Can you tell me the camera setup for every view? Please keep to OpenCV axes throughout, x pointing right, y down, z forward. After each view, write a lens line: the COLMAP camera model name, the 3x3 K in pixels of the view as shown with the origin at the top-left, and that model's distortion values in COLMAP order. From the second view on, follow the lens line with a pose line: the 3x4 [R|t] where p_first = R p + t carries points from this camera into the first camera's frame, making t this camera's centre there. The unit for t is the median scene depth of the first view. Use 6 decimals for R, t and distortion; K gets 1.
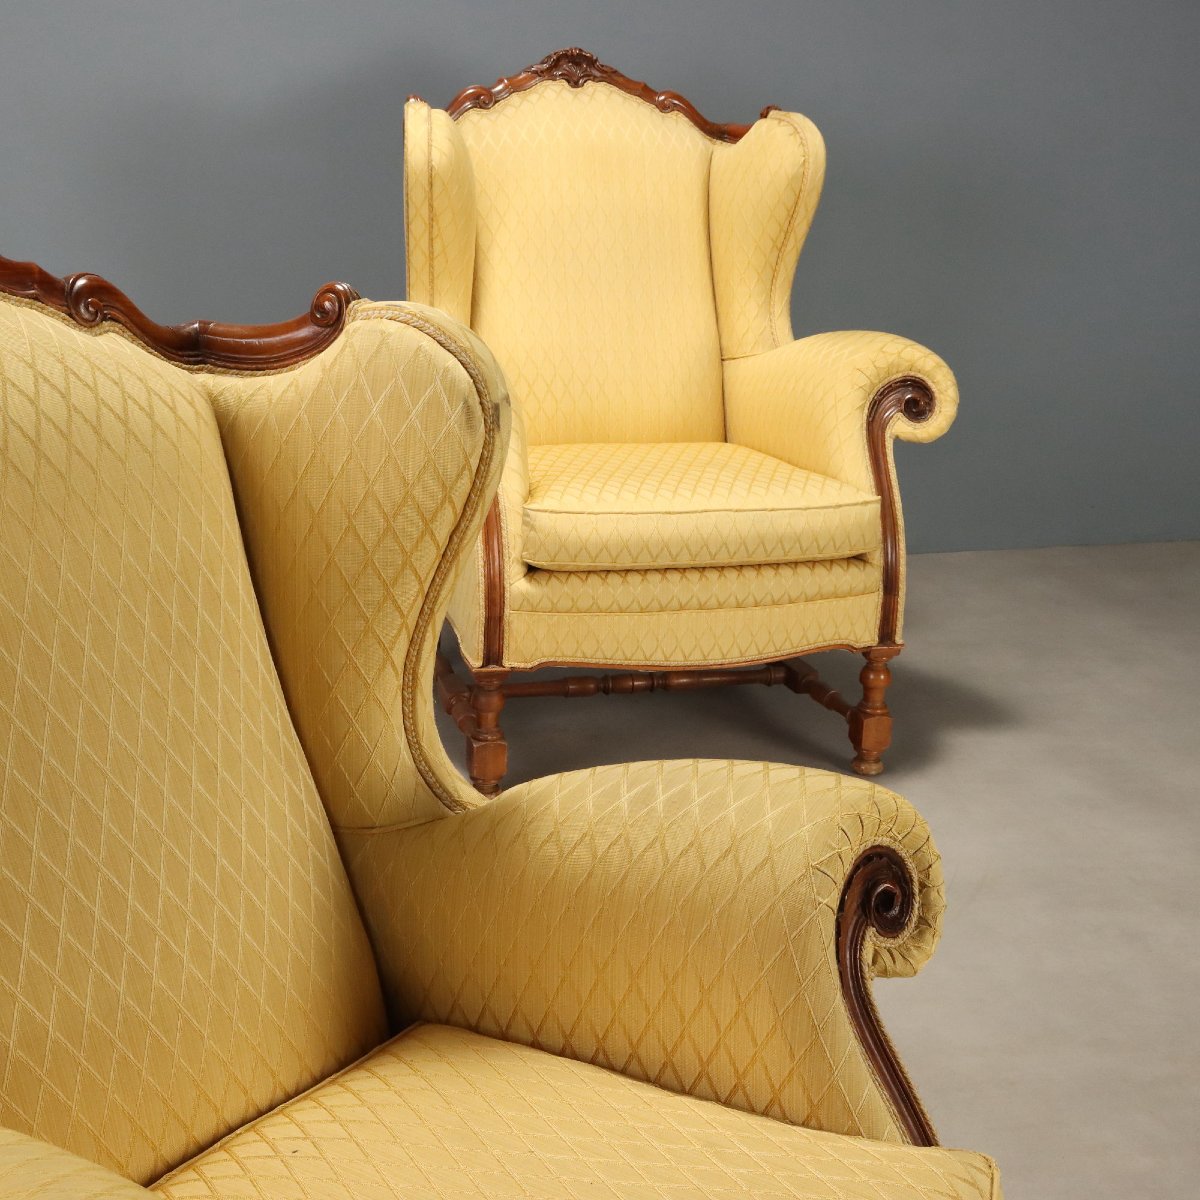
lens RADIAL K [[2124.8, 0, 607.2], [0, 2124.8, 601.5], [0, 0, 1]] dist [-0.019347, 0.000000]
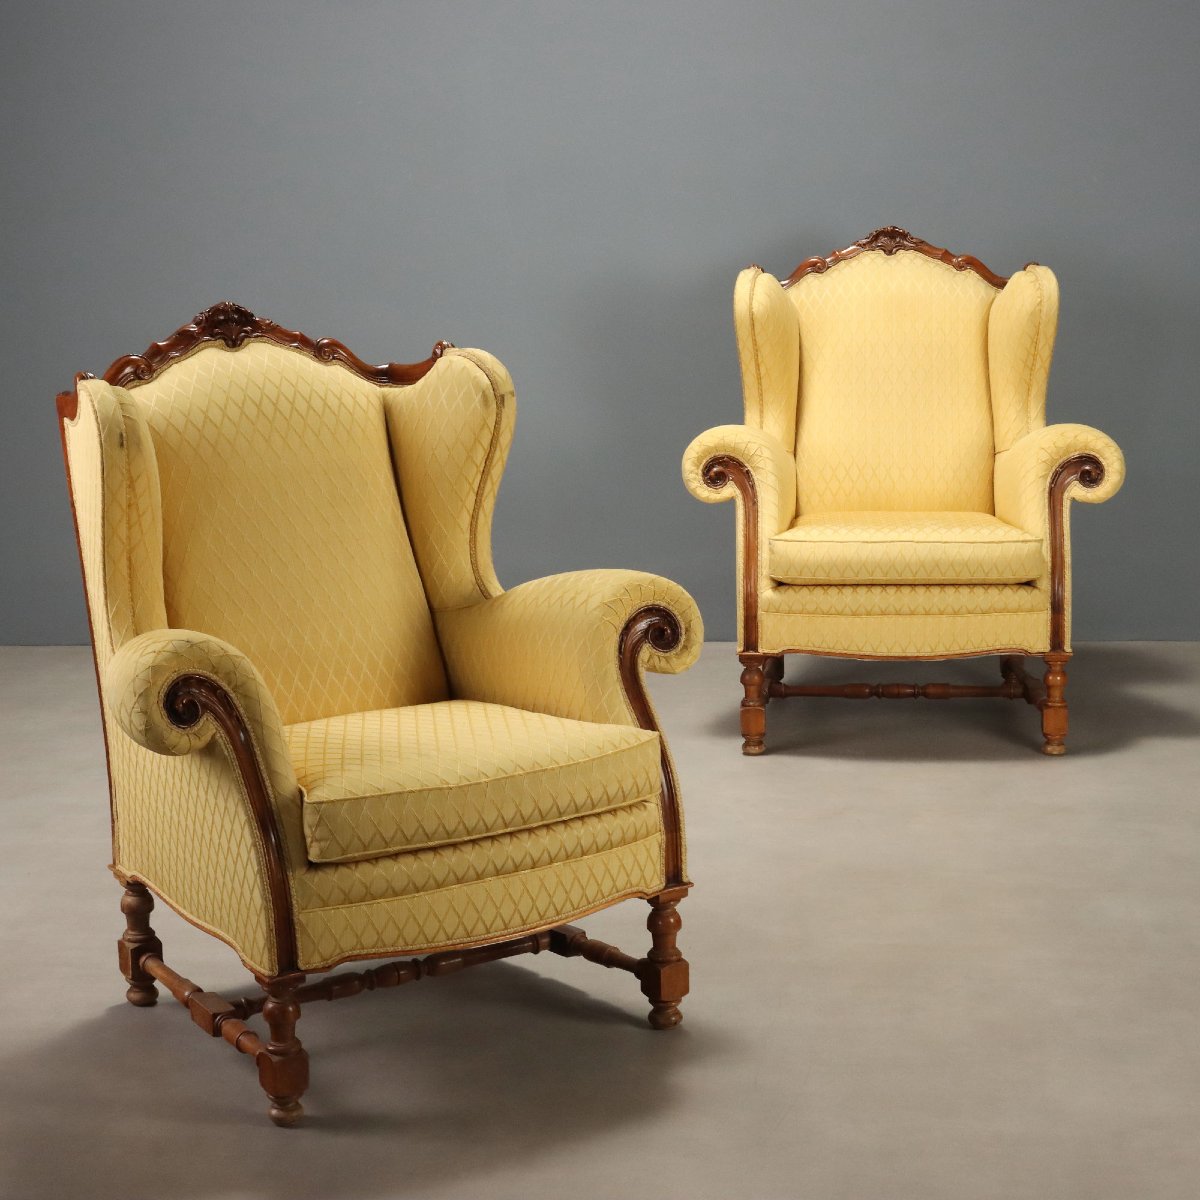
lens RADIAL K [[2594.8, 0, 596.2], [0, 2594.8, 599.9], [0, 0, 1]] dist [-0.038526, 0.000000]
pose [[0.926332, 0.004893, -0.376676, 0.479668], [-0.051074, 0.992314, -0.112712, 0.187407], [0.373229, 0.123647, 0.919462, -0.610733]]
